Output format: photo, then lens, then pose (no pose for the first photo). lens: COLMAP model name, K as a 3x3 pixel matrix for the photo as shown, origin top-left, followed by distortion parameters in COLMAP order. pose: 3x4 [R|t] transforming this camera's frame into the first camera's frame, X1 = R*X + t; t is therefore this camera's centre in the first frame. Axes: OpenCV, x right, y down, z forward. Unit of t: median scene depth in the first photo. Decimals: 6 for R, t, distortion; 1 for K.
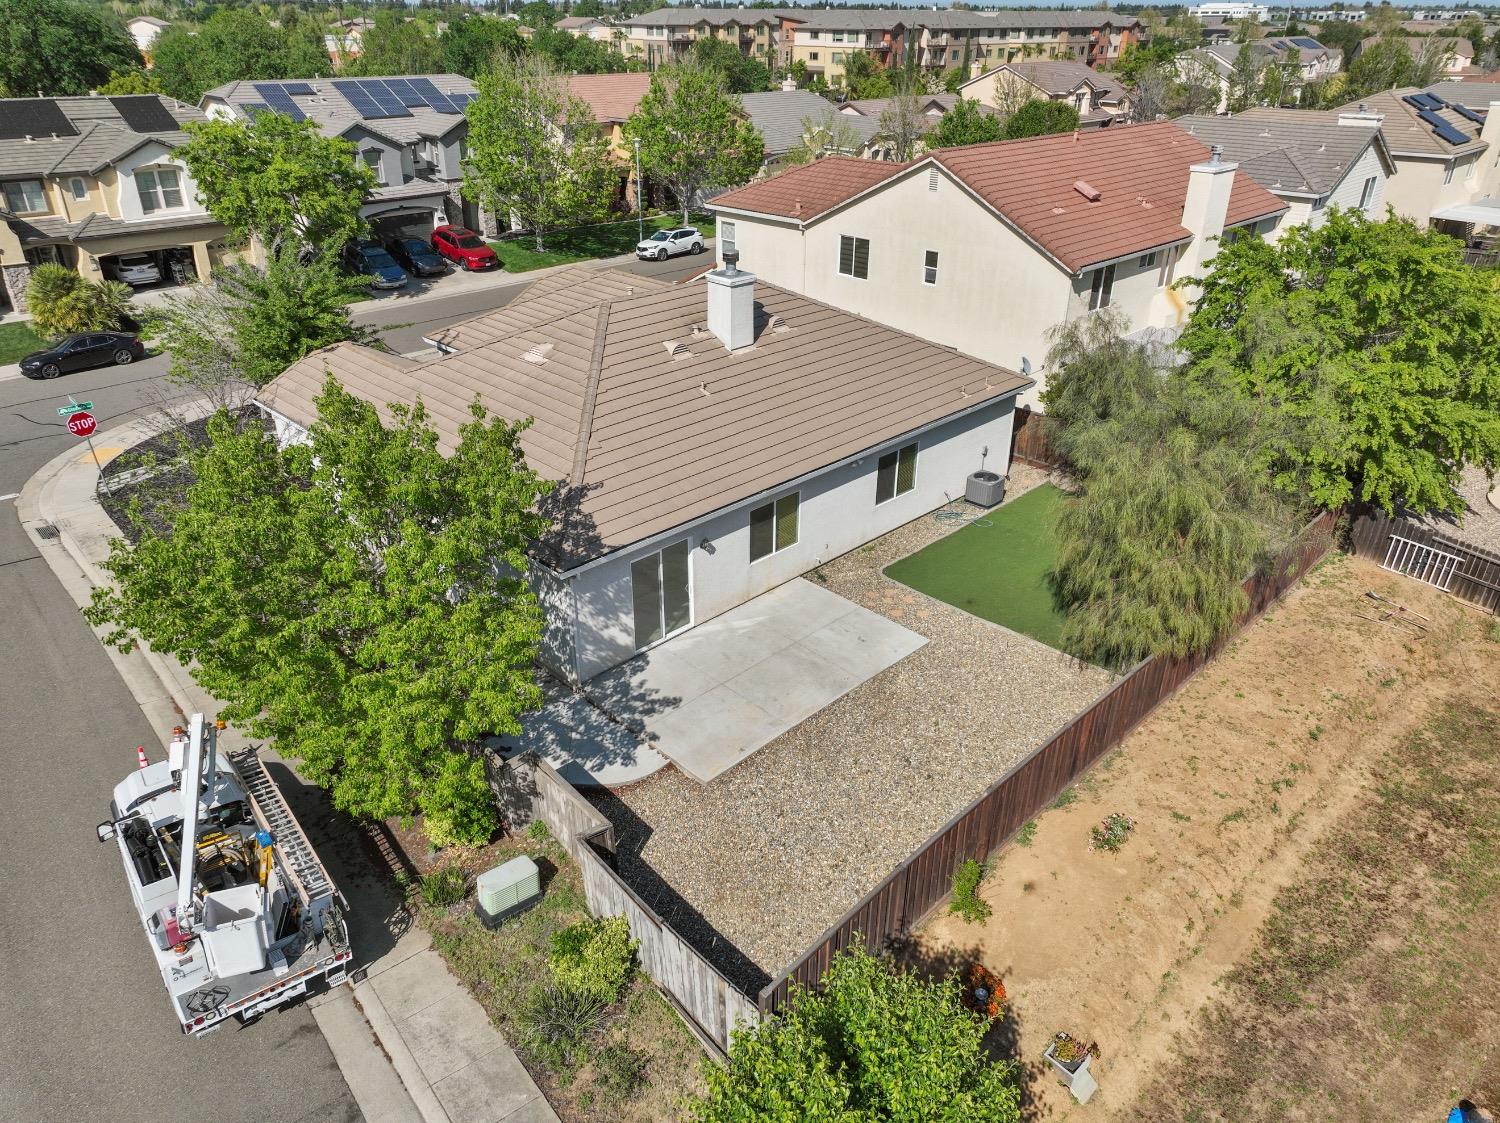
lens RADIAL K [[1057.4, 0, 752.1], [0, 1057.4, 561.7], [0, 0, 1]] dist [-0.000974, 0.021415]
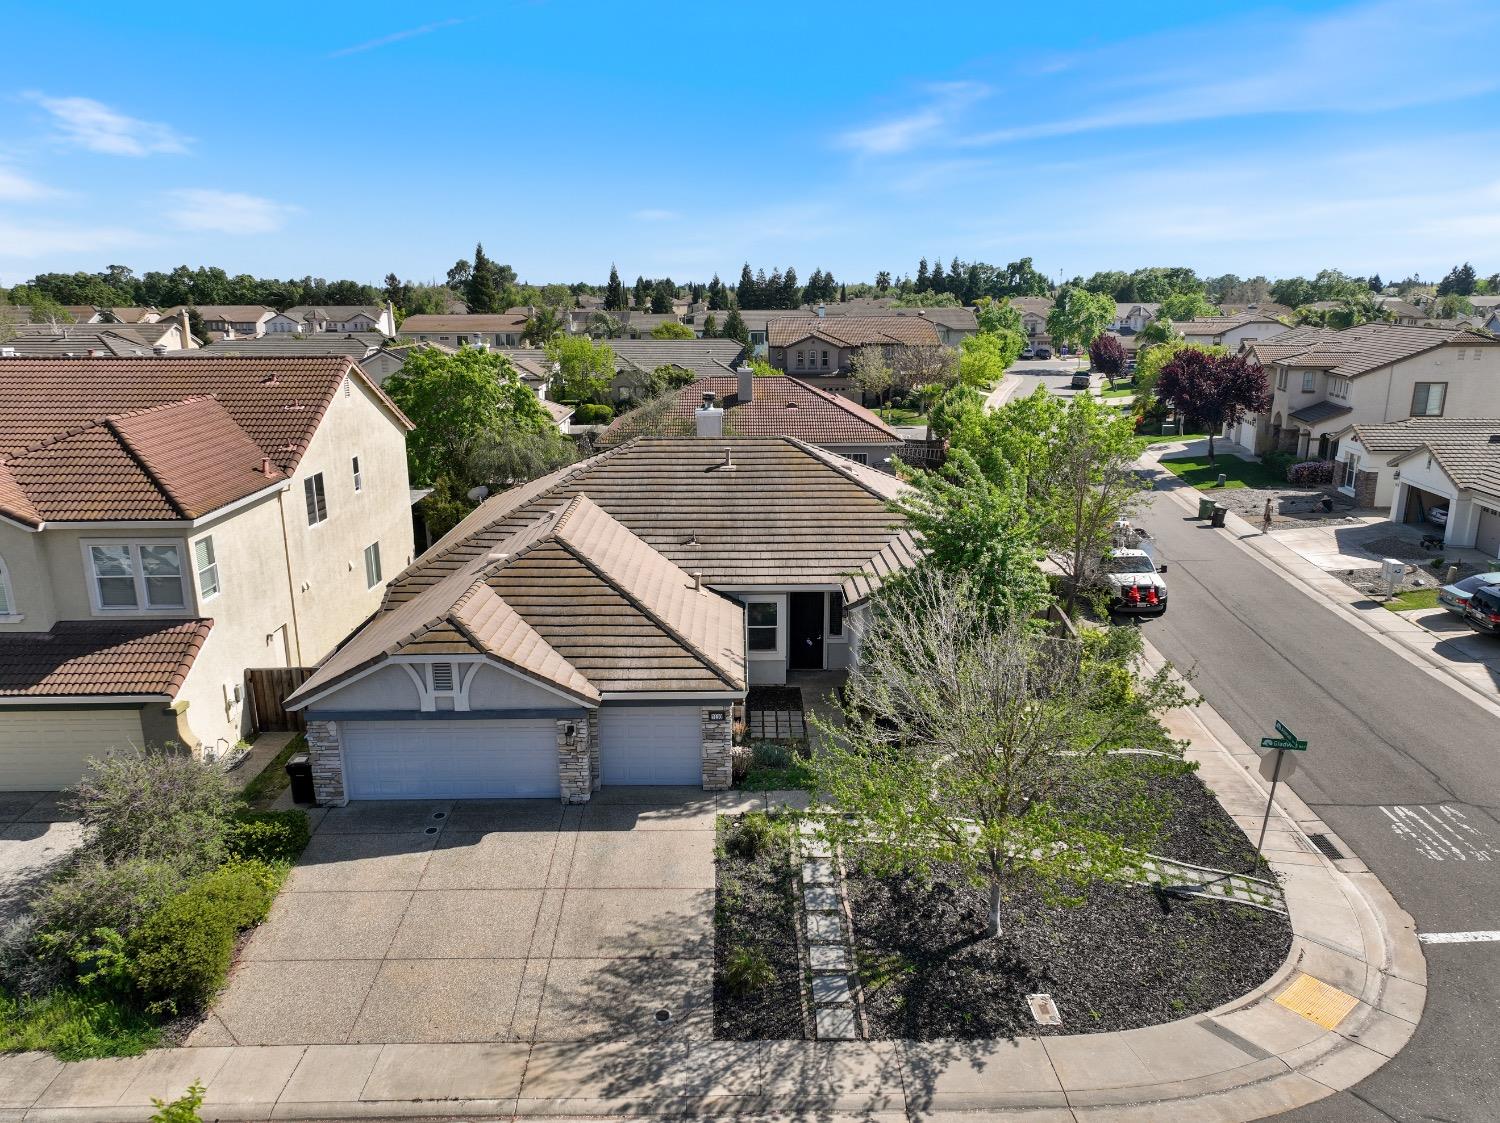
lens RADIAL K [[1057.4, 0, 752.1], [0, 1057.4, 561.7], [0, 0, 1]] dist [-0.000974, 0.021415]
pose [[-0.716160, -0.178445, 0.674738, -0.877872], [0.322090, 0.773158, 0.546337, -0.743040], [-0.619171, 0.608592, -0.496229, 1.557172]]
